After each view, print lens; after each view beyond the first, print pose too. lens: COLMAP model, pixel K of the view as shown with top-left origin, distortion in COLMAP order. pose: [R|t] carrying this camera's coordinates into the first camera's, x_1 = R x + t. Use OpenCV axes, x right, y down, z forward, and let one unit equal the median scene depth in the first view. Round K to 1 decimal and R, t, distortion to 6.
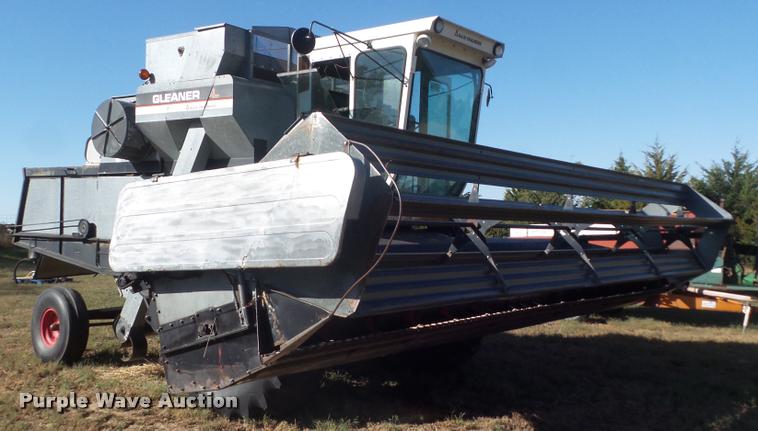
lens RADIAL K [[831.2, 0, 379.1], [0, 831.2, 216.0], [0, 0, 1]] dist [0.020480, 0.000000]
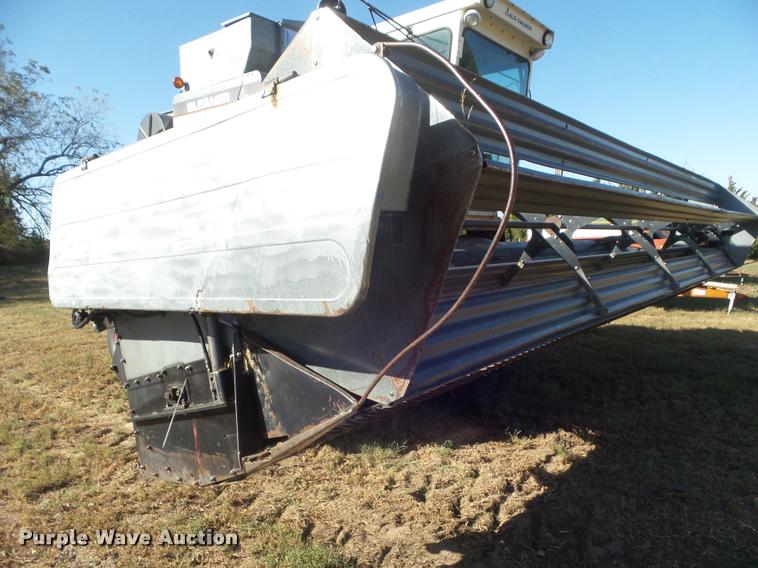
lens RADIAL K [[547.0, 0, 374.1], [0, 547.0, 302.3], [0, 0, 1]] dist [-0.004730, -0.000384]
pose [[0.996988, -0.019656, -0.075027, -0.018270], [0.029522, 0.990710, 0.132746, 0.011110], [0.071721, -0.134561, 0.988306, 0.593376]]
